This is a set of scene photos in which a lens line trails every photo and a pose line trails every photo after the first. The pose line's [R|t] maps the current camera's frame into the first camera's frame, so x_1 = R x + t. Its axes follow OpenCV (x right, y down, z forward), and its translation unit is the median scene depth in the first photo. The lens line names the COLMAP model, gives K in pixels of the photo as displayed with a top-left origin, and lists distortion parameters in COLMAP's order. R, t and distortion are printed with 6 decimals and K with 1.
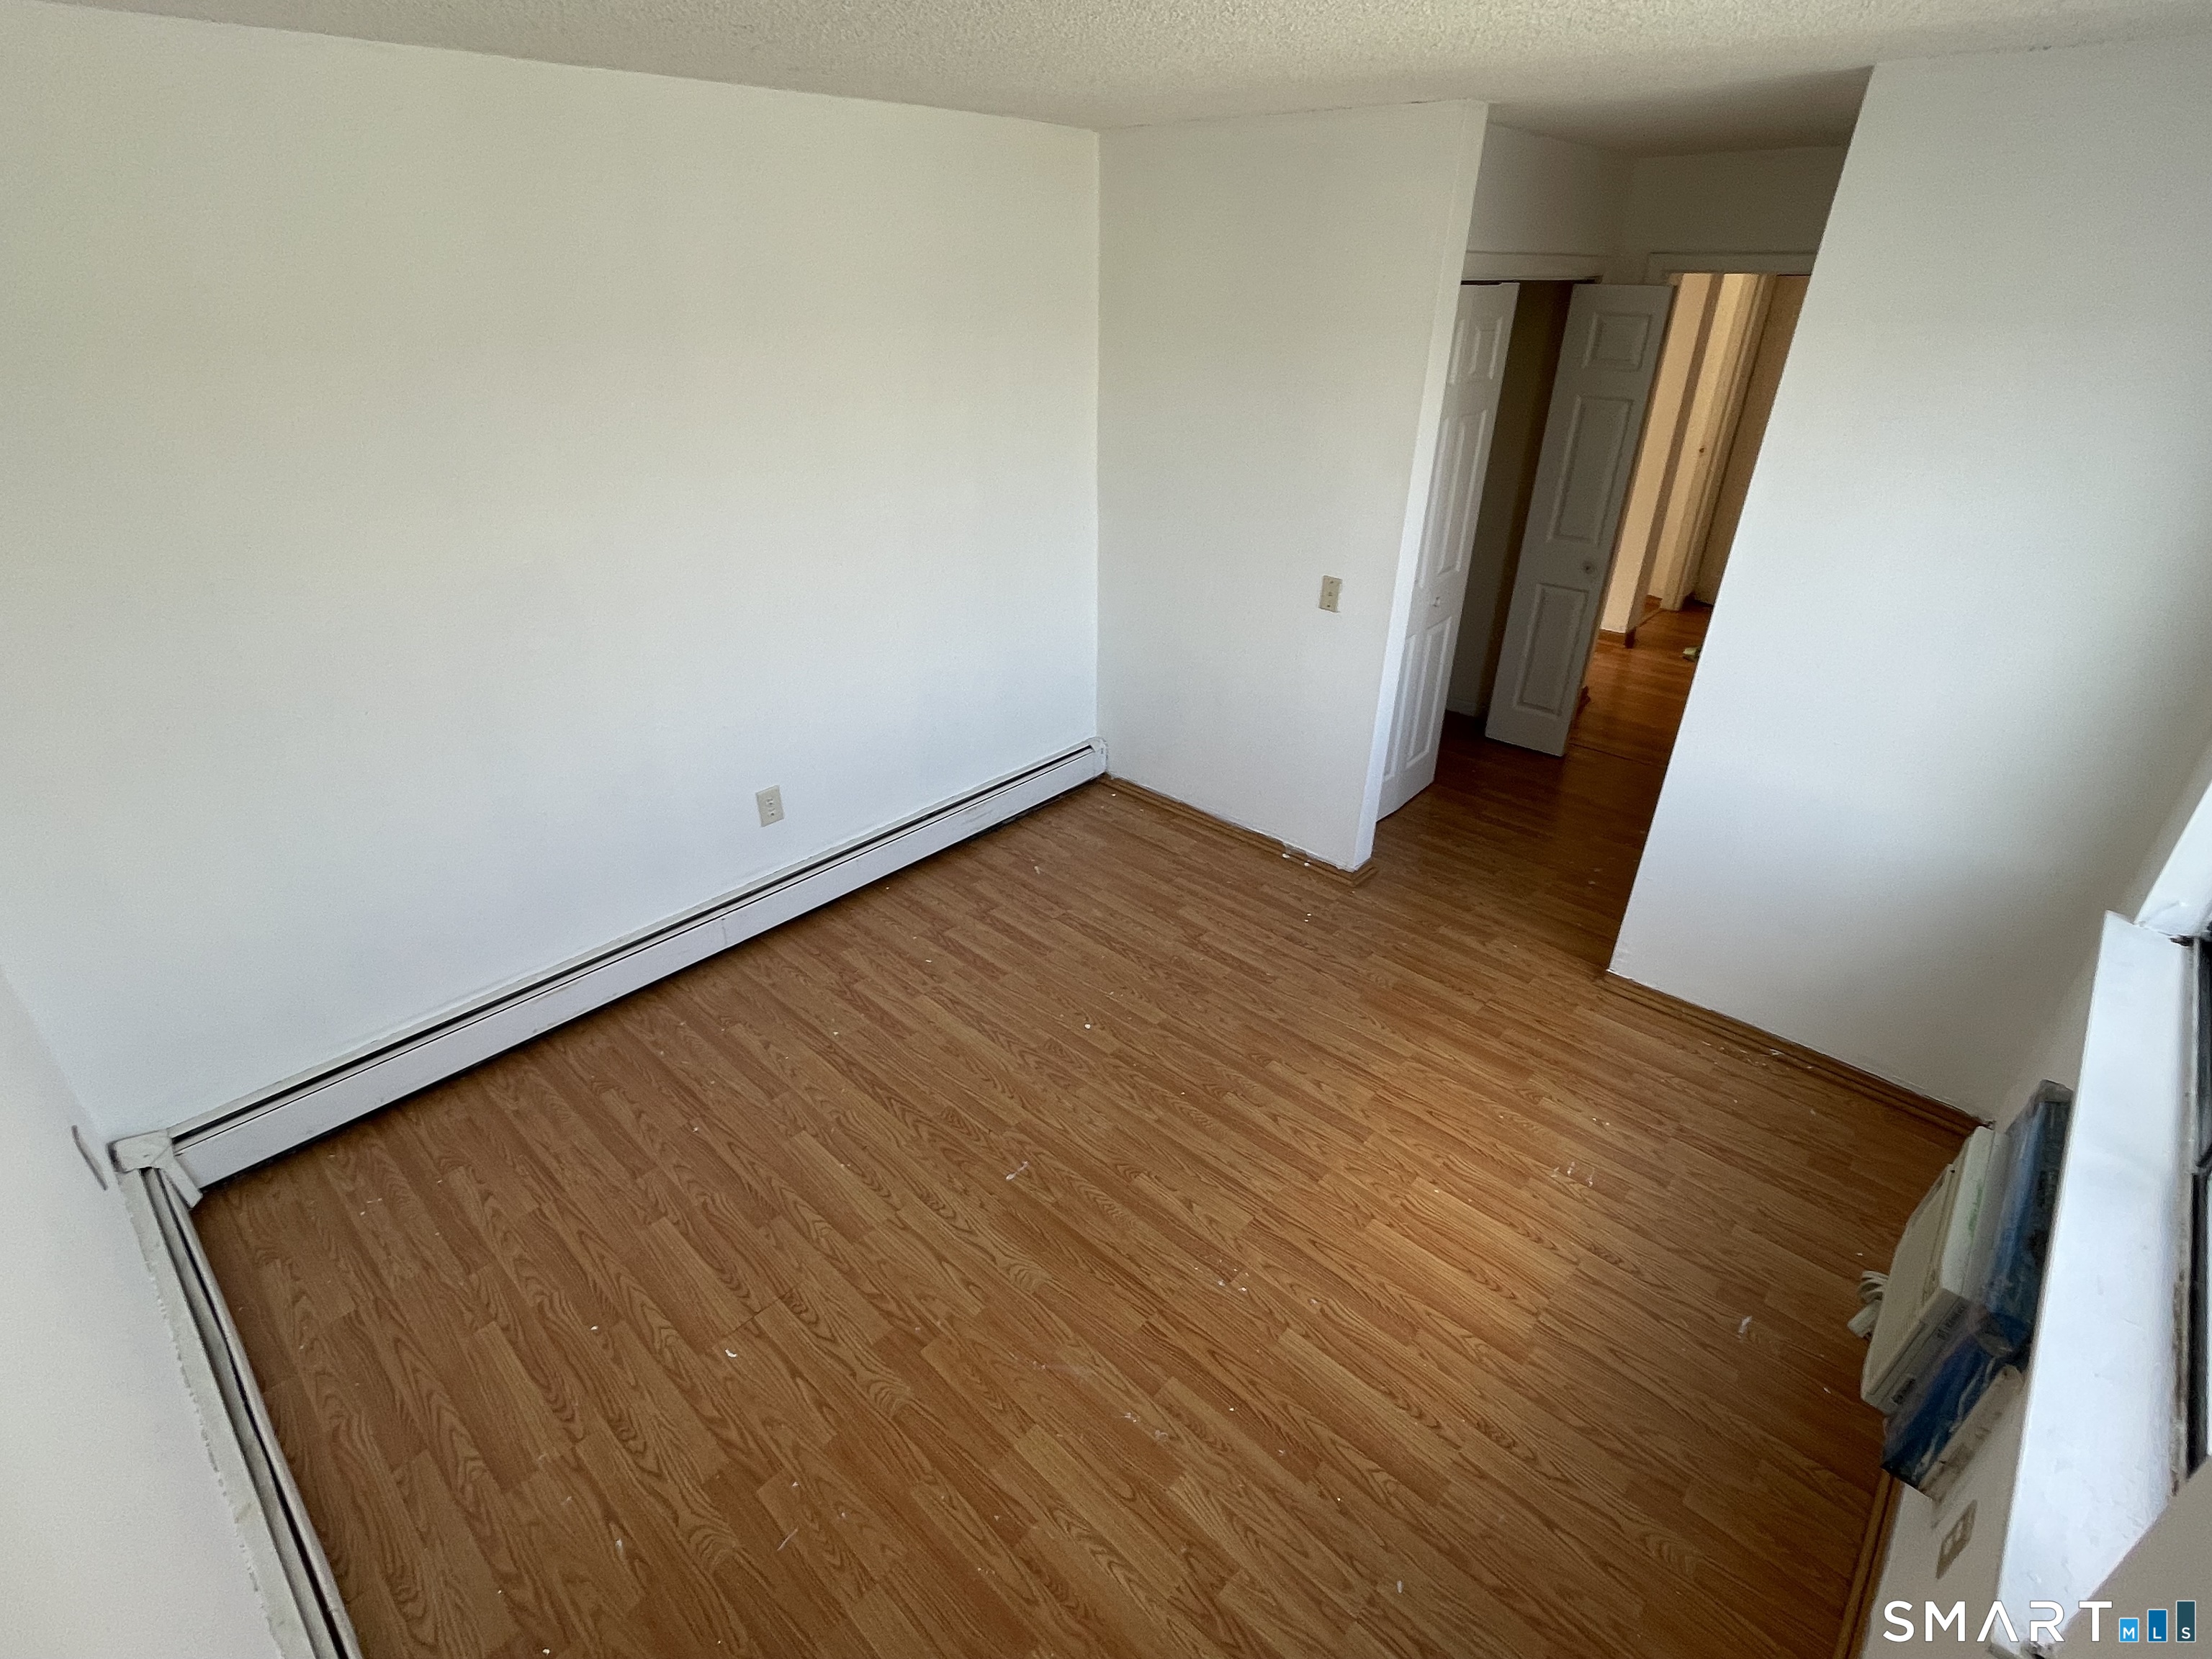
lens RADIAL K [[1047.4, 0, 1108.0], [0, 1047.4, 832.5], [0, 0, 1]] dist [-0.002124, 0.000325]
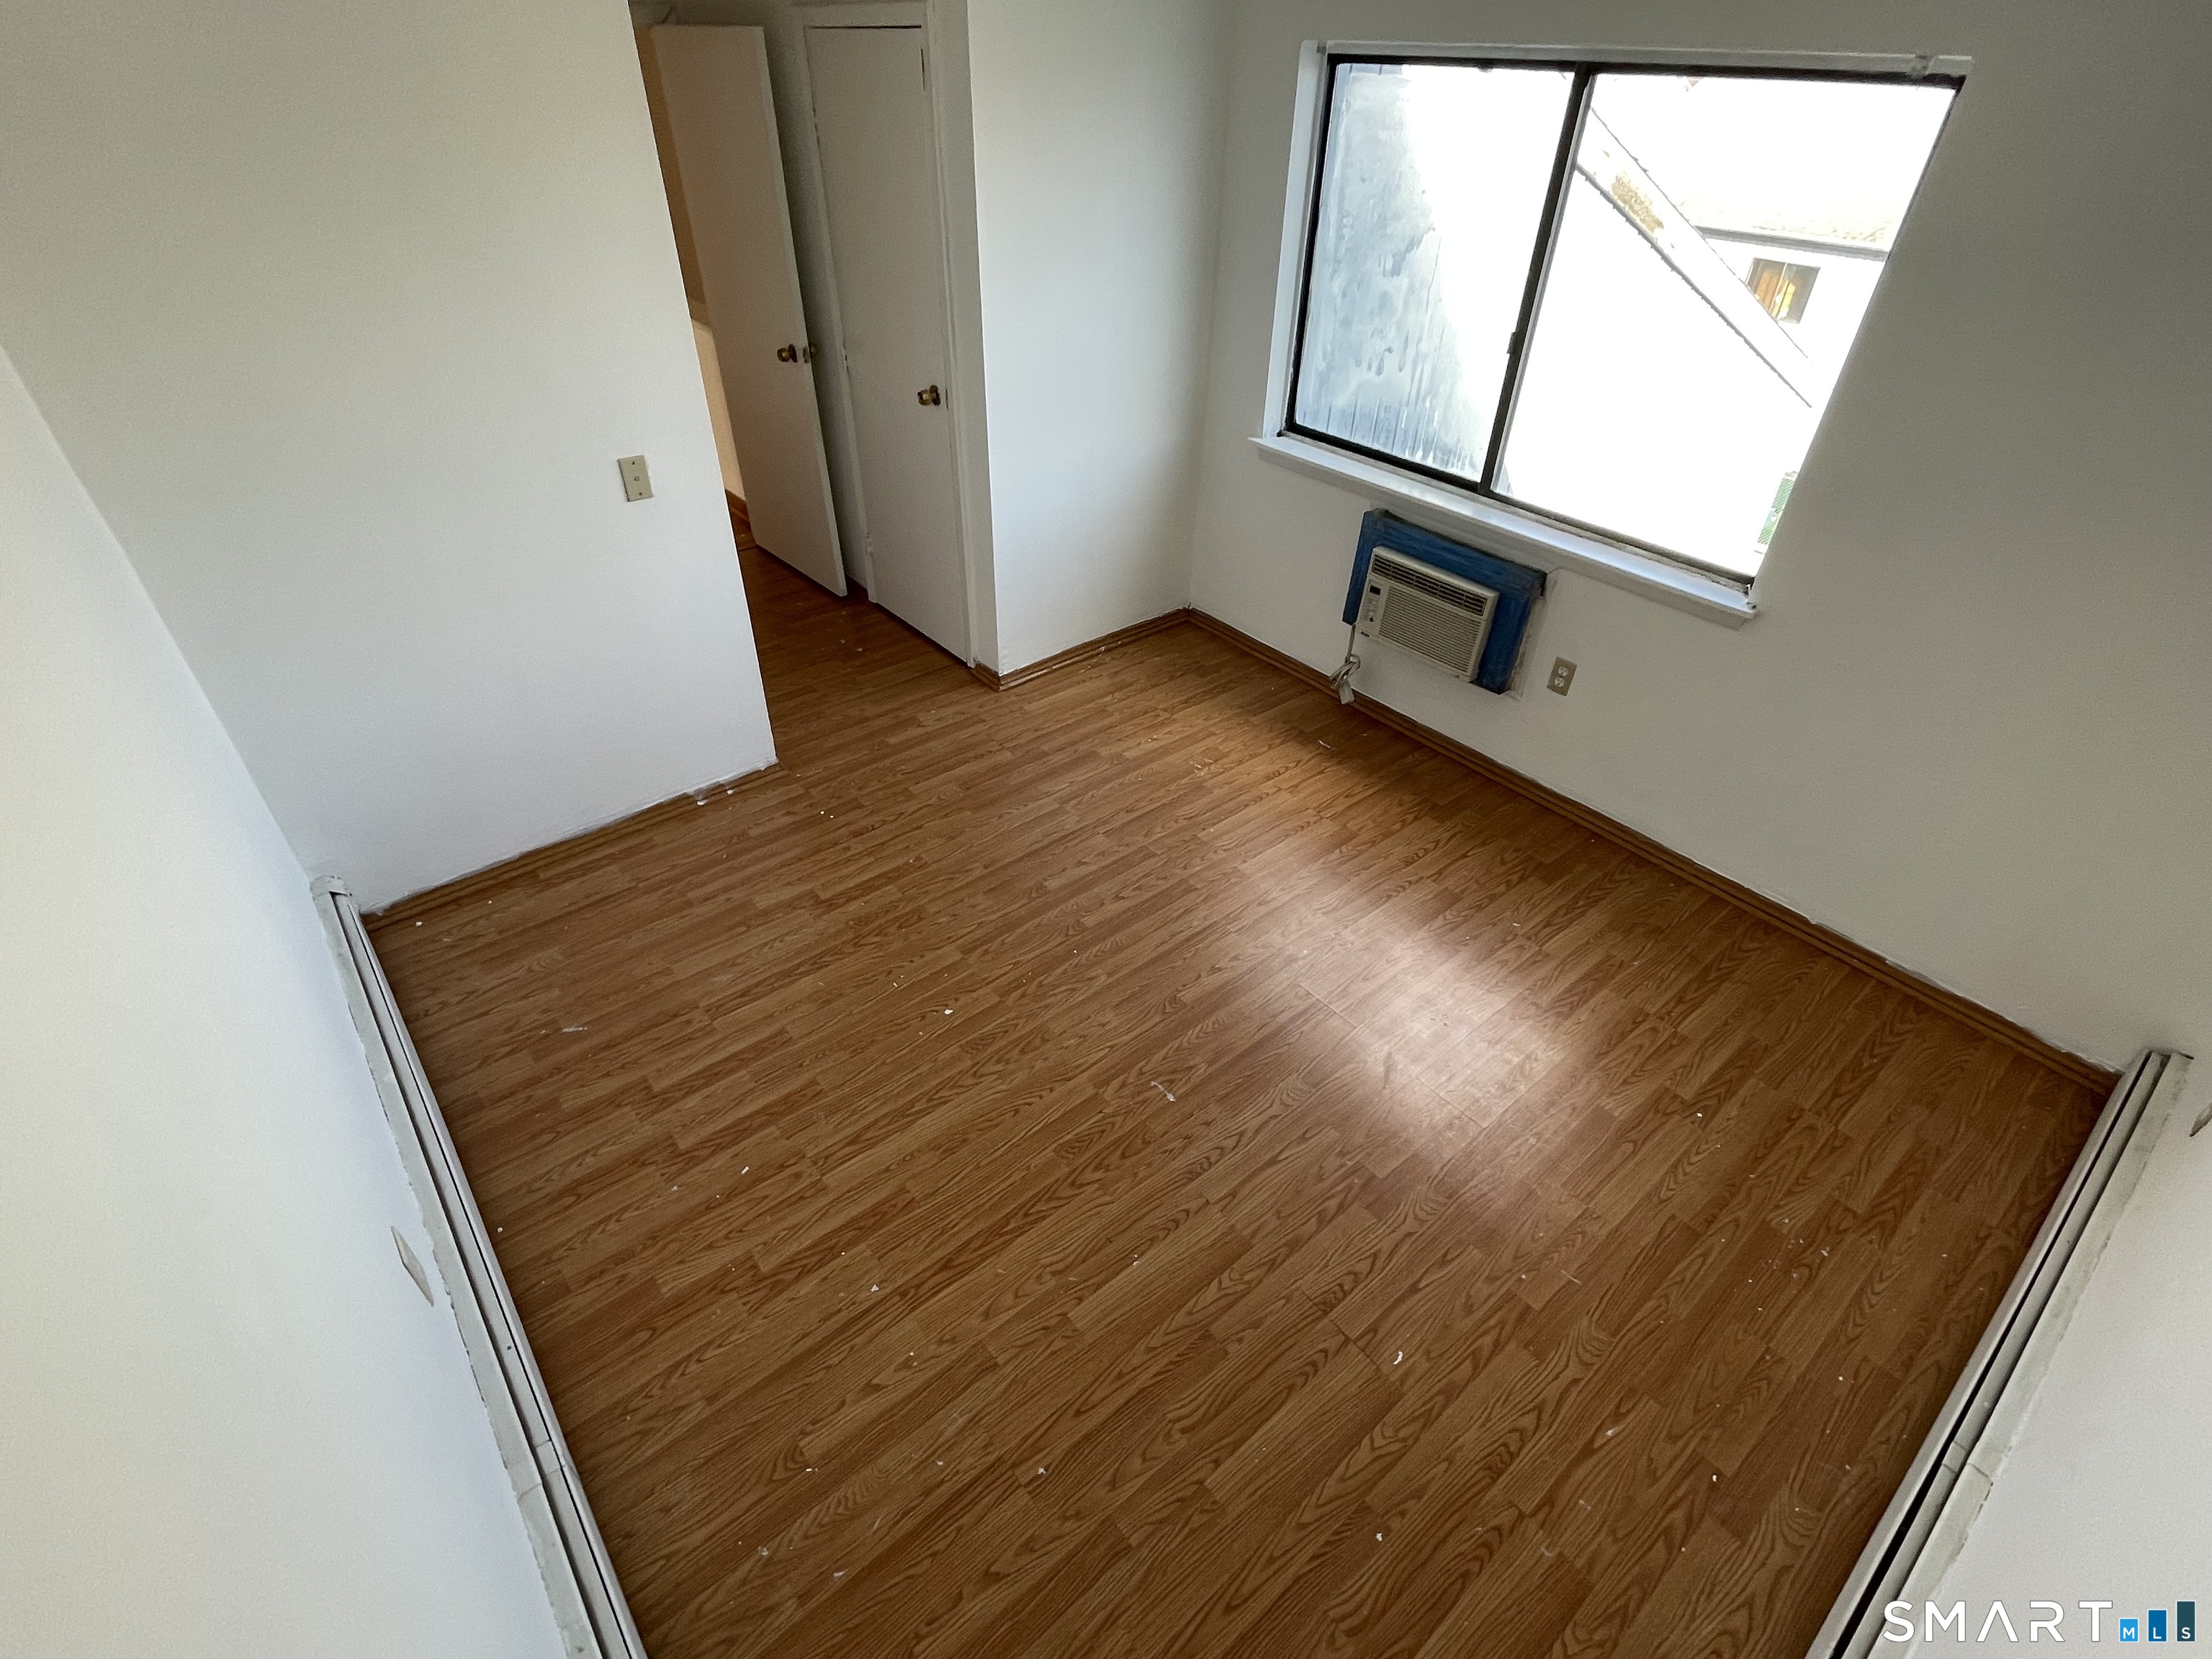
lens RADIAL K [[1047.4, 0, 1099.3], [0, 1047.4, 831.3], [0, 0, 1]] dist [-0.002124, 0.000325]
pose [[0.136780, -0.606253, 0.783421, -0.616511], [0.462233, 0.738538, 0.490818, -0.303133], [-0.876146, 0.294989, 0.381248, 0.552230]]
